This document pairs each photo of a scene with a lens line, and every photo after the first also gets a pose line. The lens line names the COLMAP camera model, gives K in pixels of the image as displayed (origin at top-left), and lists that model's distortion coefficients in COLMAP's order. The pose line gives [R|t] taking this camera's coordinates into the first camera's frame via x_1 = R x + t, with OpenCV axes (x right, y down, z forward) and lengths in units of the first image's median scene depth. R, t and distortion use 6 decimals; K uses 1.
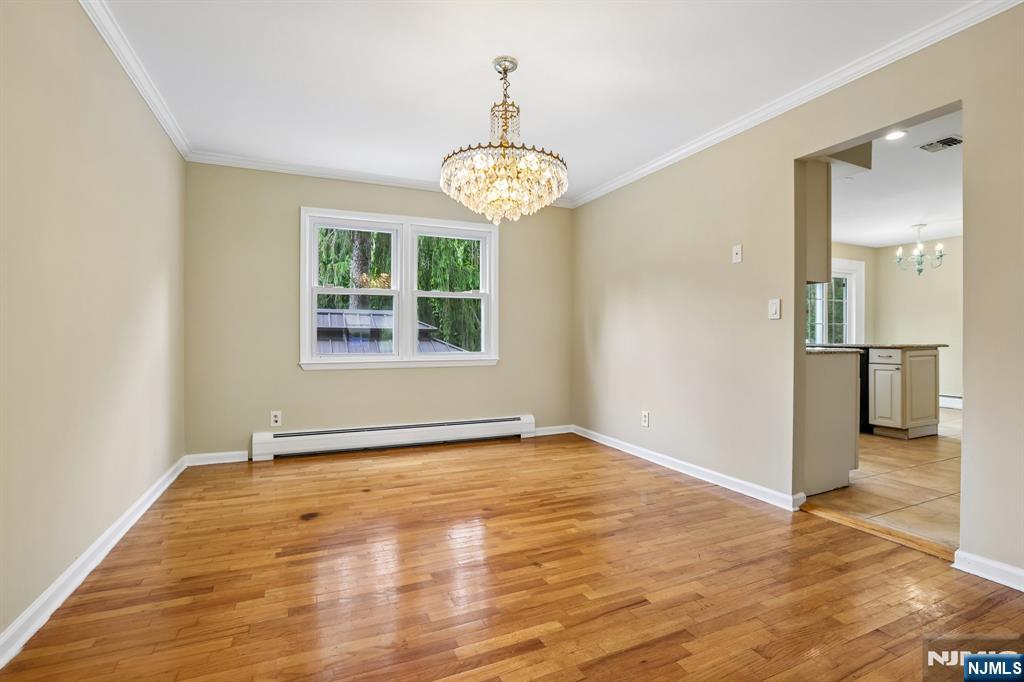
lens RADIAL K [[473.7, 0, 512.2], [0, 473.7, 336.9], [0, 0, 1]] dist [-0.063991, 0.025961]
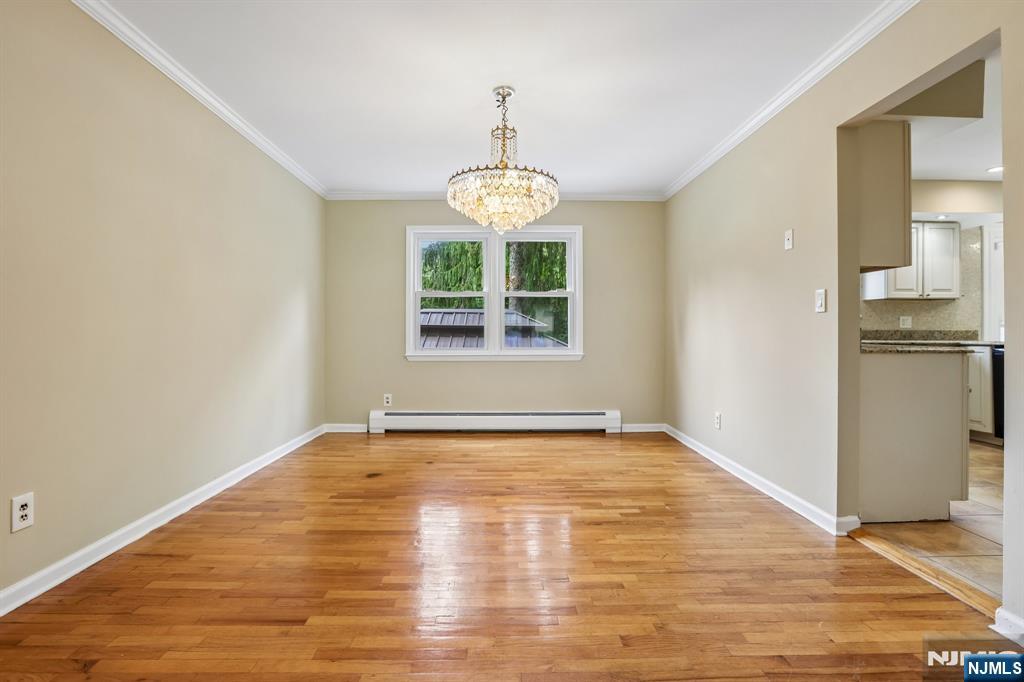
lens RADIAL K [[475.4, 0, 502.3], [0, 475.4, 329.6], [0, 0, 1]] dist [-0.062110, 0.022595]
pose [[0.917046, -0.004757, -0.398753, 0.329751], [0.001867, 0.999969, -0.007637, -0.000416], [0.398777, 0.006259, 0.917027, -0.031767]]
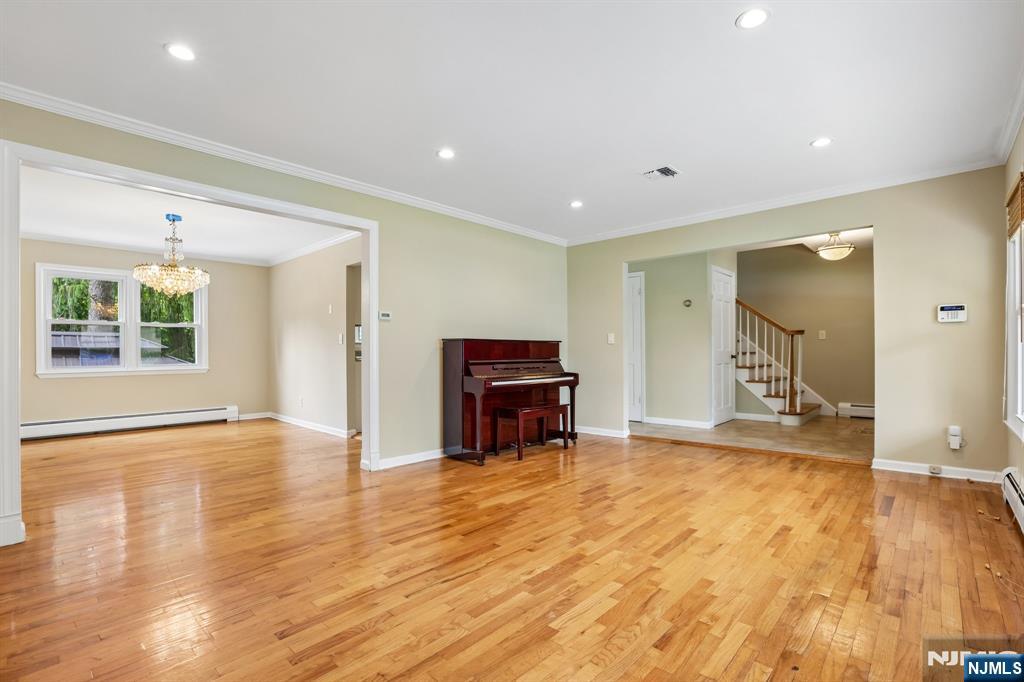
lens RADIAL K [[473.8, 0, 513.6], [0, 473.8, 354.4], [0, 0, 1]] dist [-0.059357, 0.025381]
pose [[0.918738, -0.009073, 0.394764, 0.405640], [0.006441, 0.999947, 0.007992, -0.004378], [-0.394816, -0.004800, 0.918748, -1.039919]]
